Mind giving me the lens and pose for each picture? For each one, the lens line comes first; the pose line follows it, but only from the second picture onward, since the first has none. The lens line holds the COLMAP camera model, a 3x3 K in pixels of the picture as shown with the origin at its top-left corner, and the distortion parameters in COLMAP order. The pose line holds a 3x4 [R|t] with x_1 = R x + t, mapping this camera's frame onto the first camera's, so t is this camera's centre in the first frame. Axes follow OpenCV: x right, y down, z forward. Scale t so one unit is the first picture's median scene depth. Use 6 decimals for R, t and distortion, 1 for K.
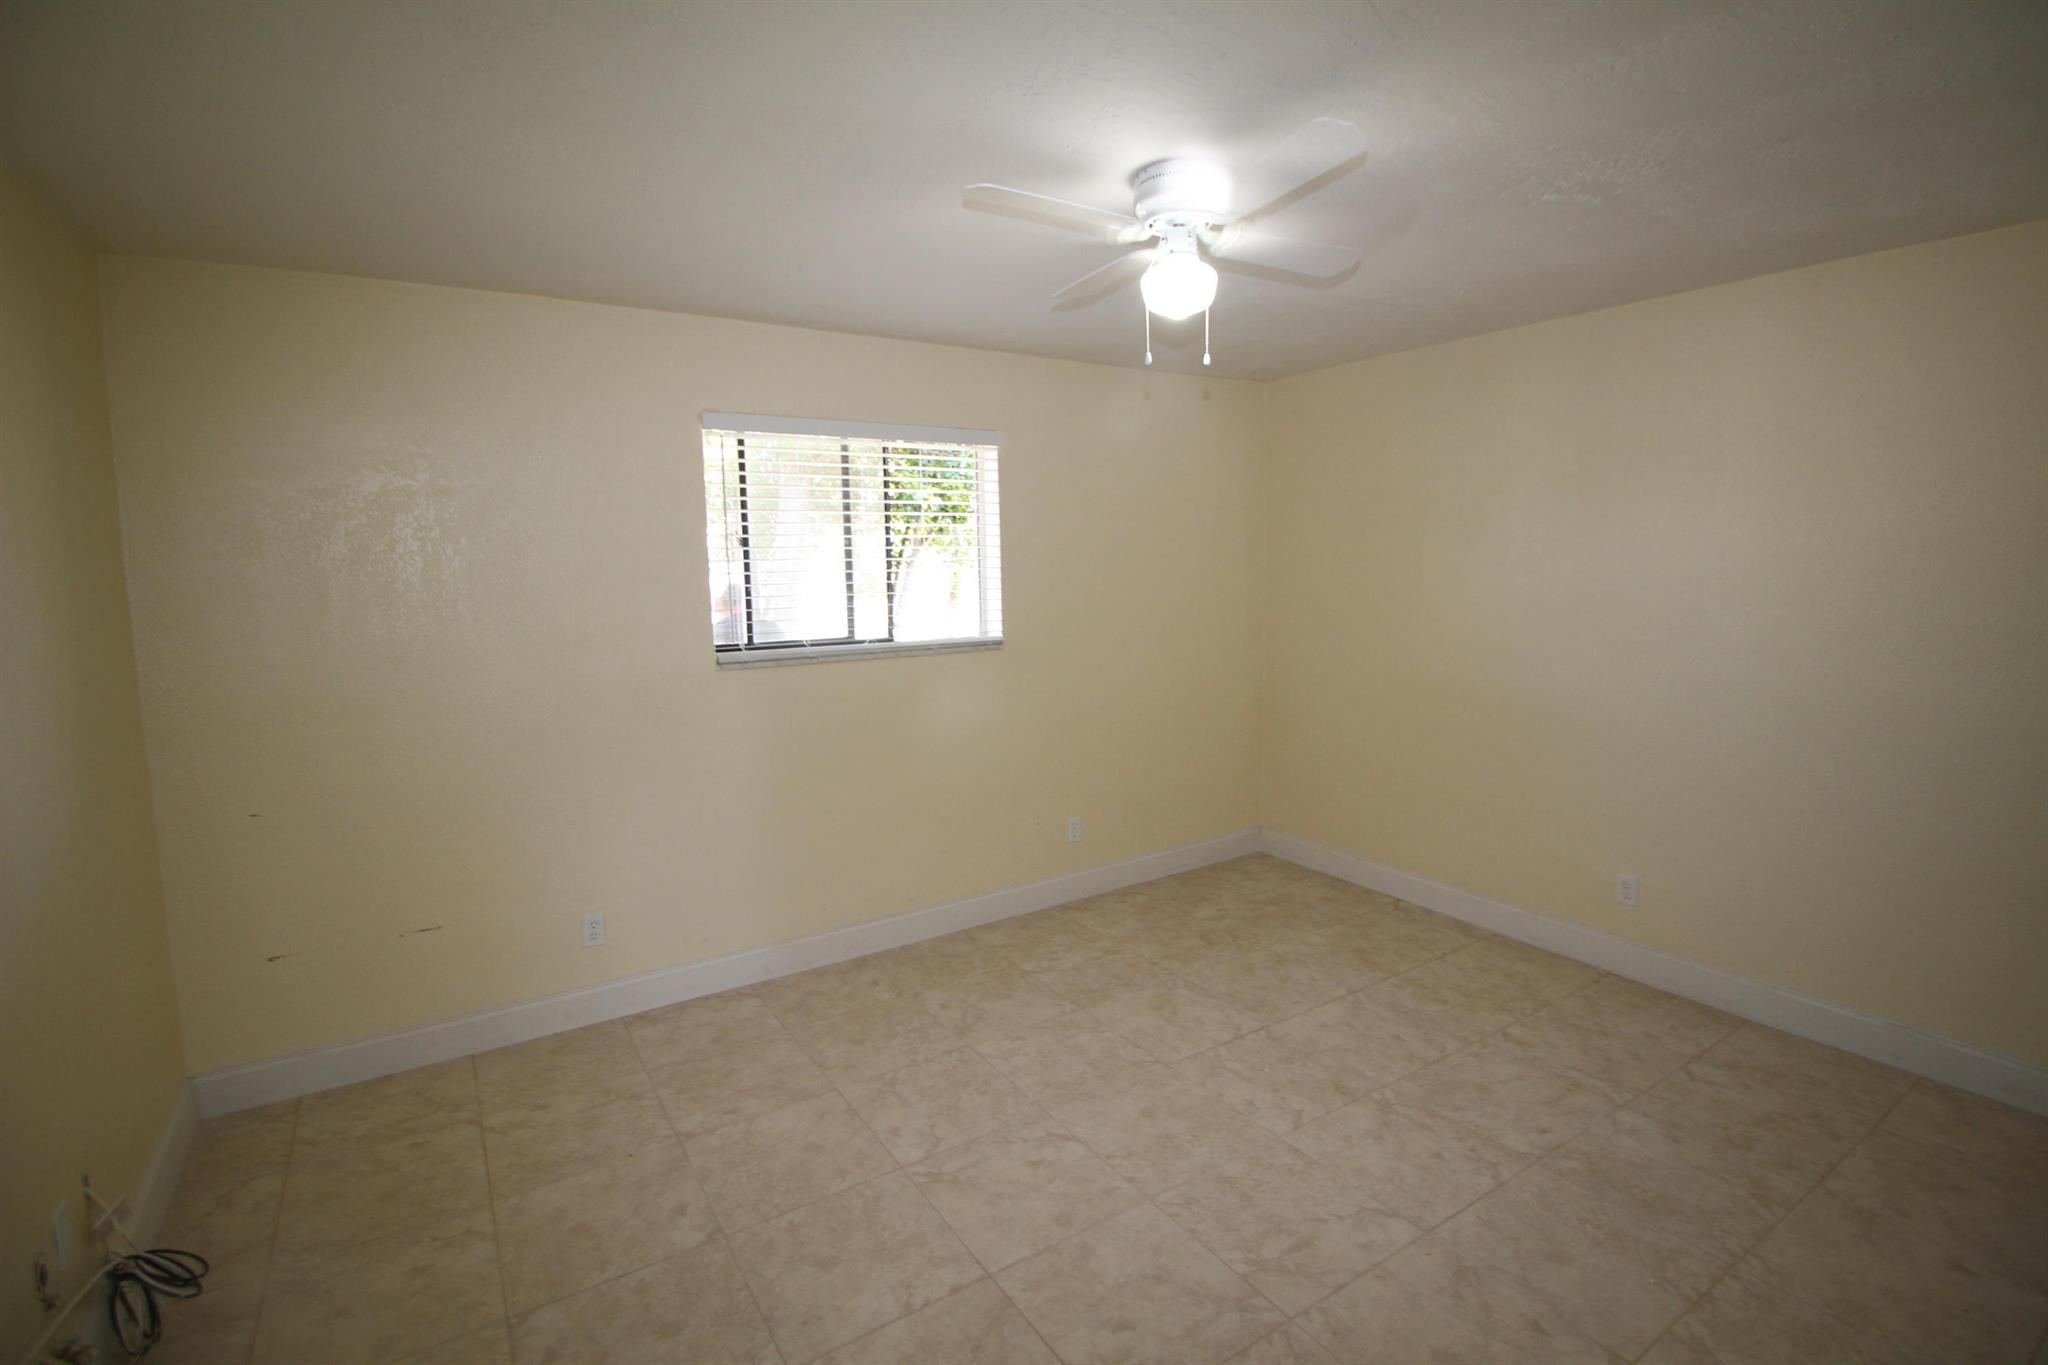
lens RADIAL K [[950.5, 0, 1012.9], [0, 950.5, 685.2], [0, 0, 1]] dist [-0.019778, -0.005036]
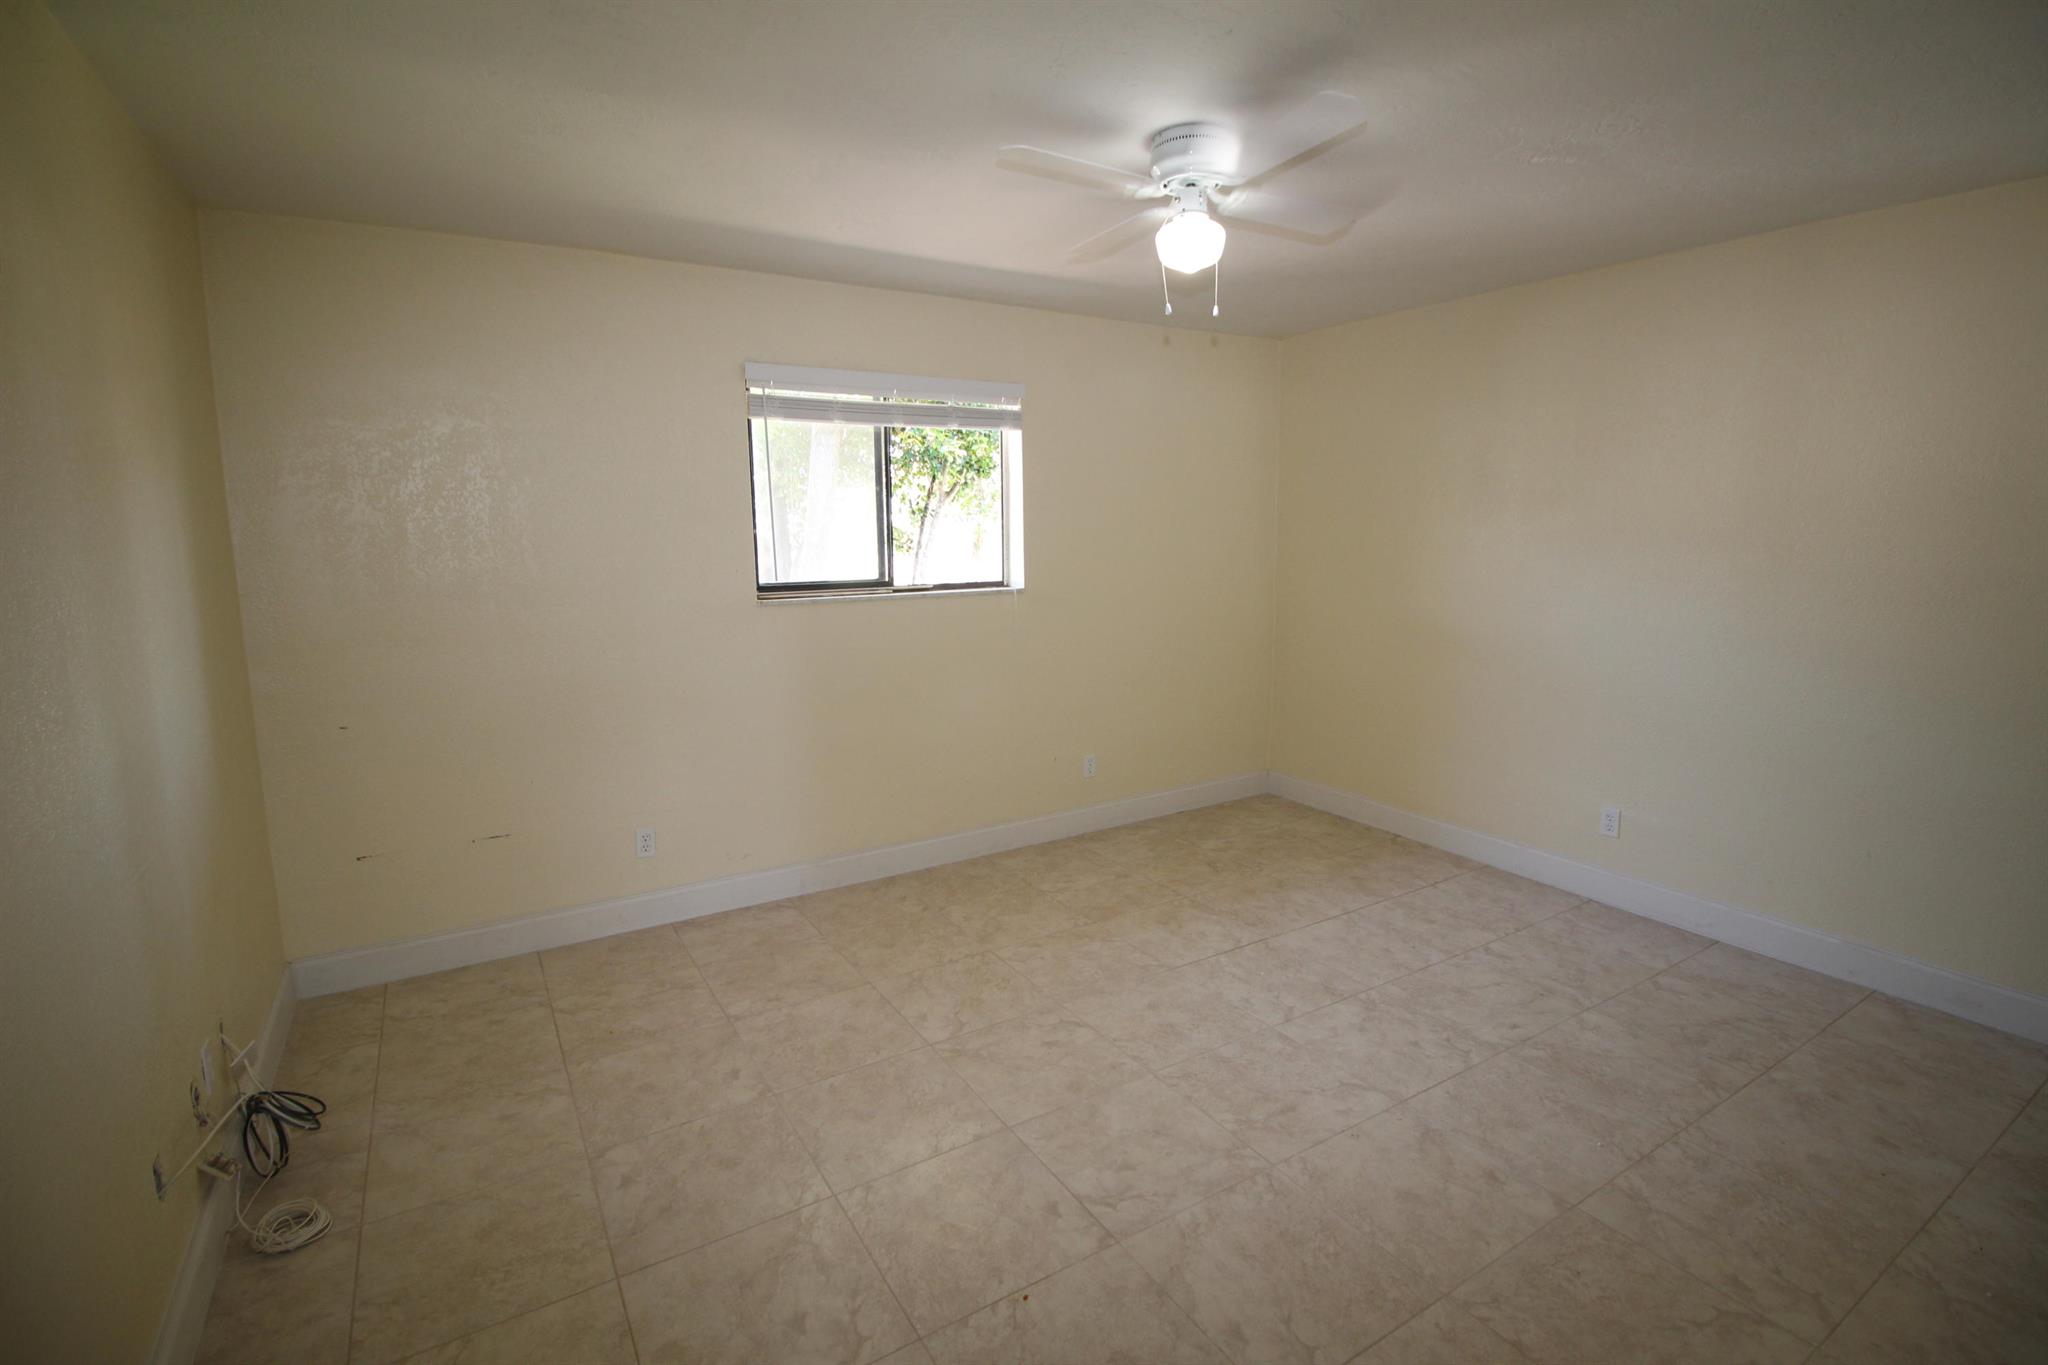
lens RADIAL K [[950.5, 0, 1010.7], [0, 950.5, 687.5], [0, 0, 1]] dist [-0.019778, -0.005036]
pose [[0.999693, 0.012835, -0.021216, -0.003615], [-0.012012, 0.999187, 0.038480, 0.042907], [0.021693, -0.038214, 0.999034, -0.092221]]
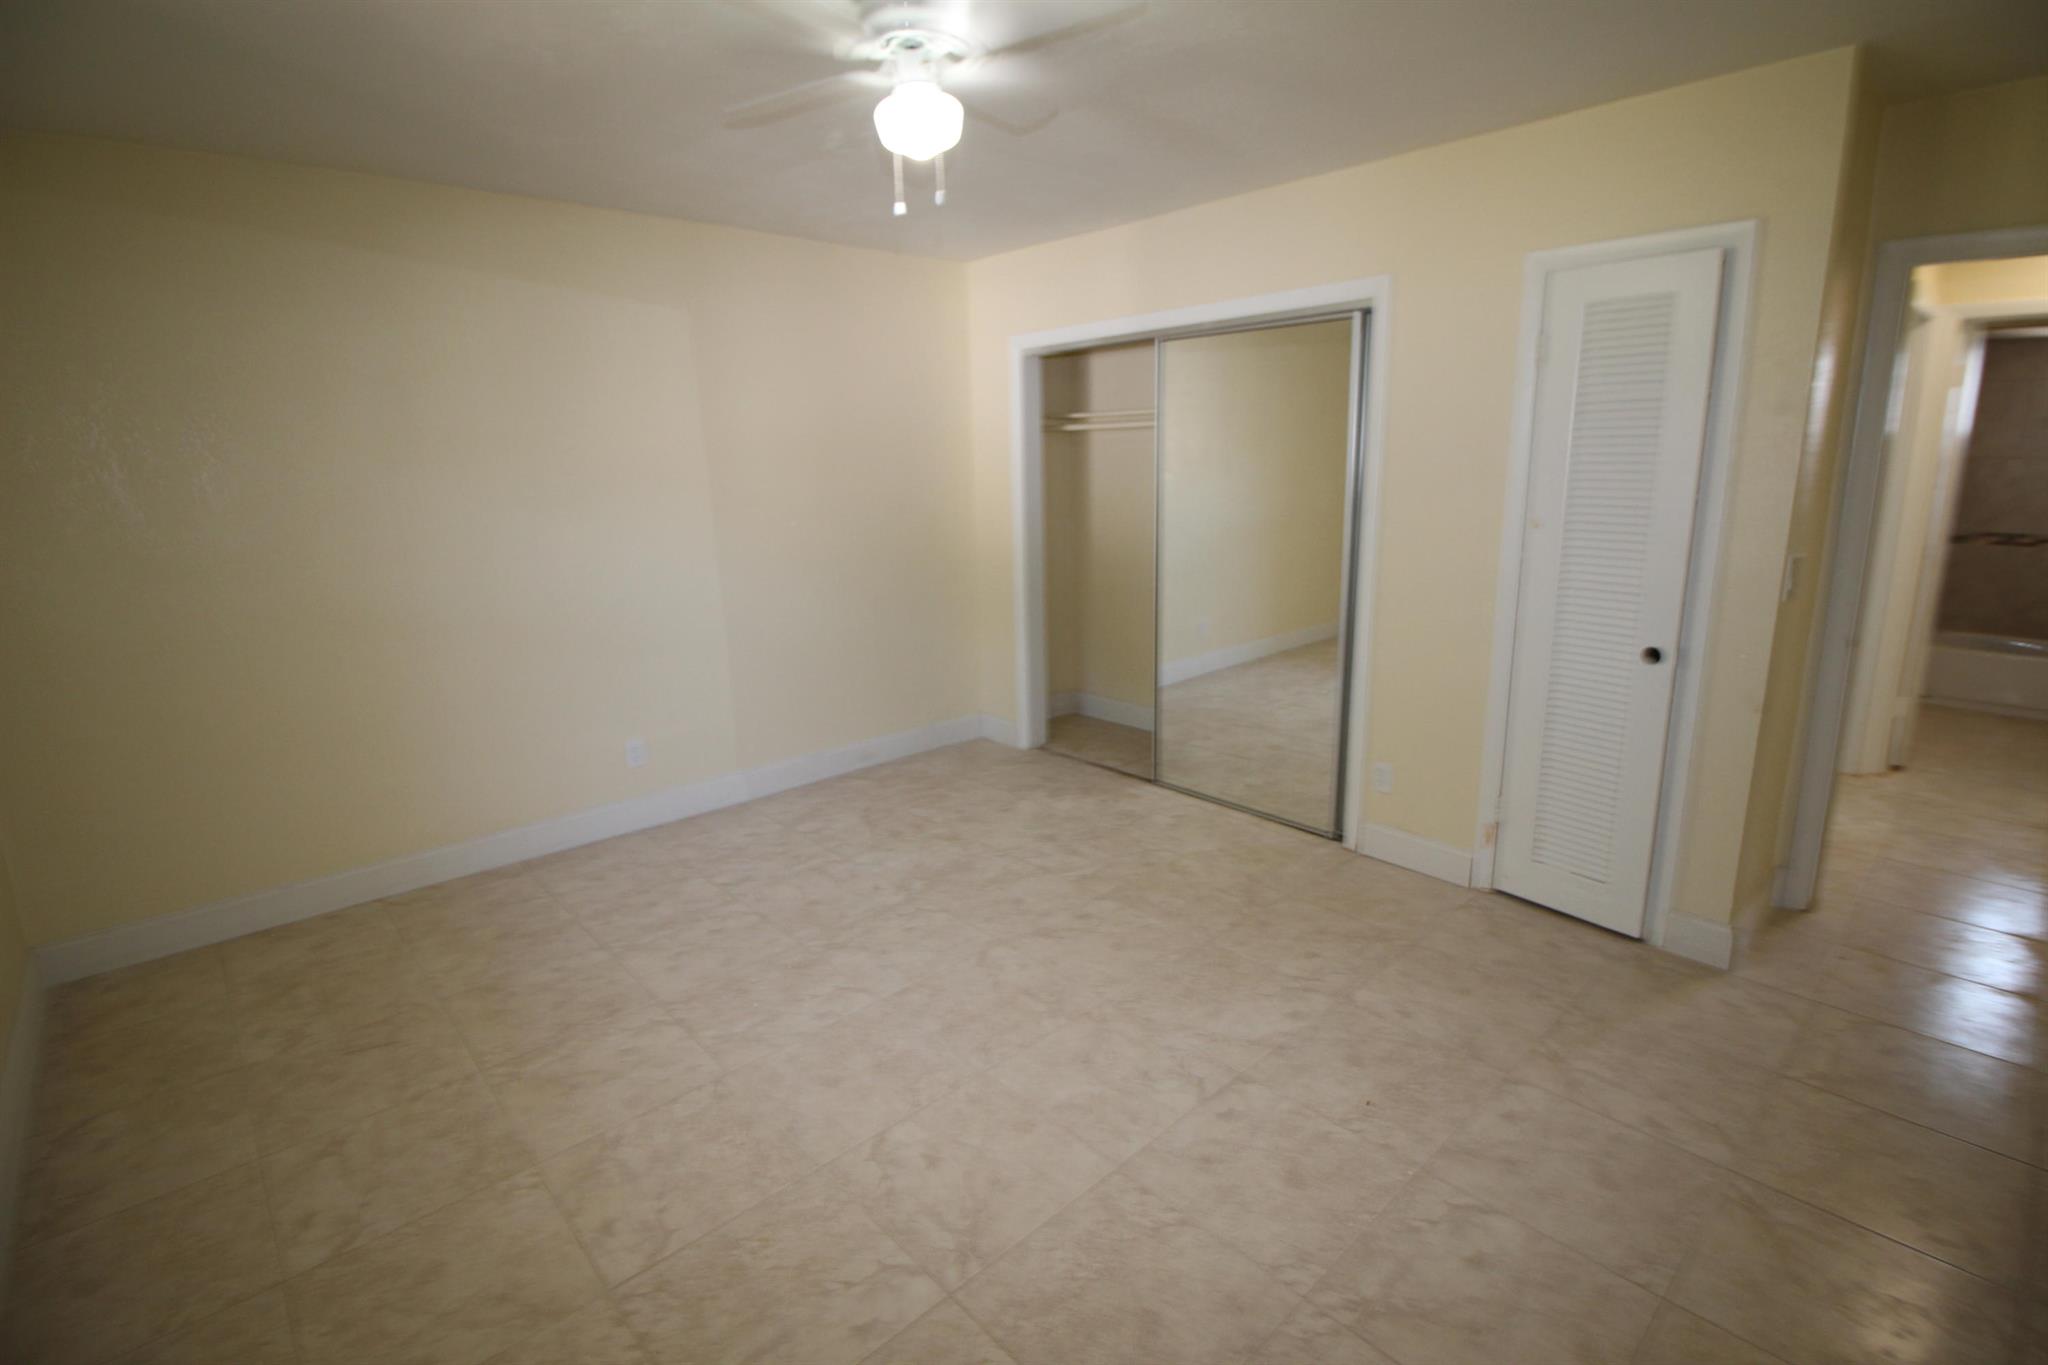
lens RADIAL K [[950.5, 0, 1025.5], [0, 950.5, 685.8], [0, 0, 1]] dist [-0.019778, -0.005036]
pose [[-0.193380, -0.212102, 0.957923, -0.673376], [0.152520, 0.957985, 0.242906, -0.088482], [-0.969196, 0.193076, -0.152906, 0.914995]]
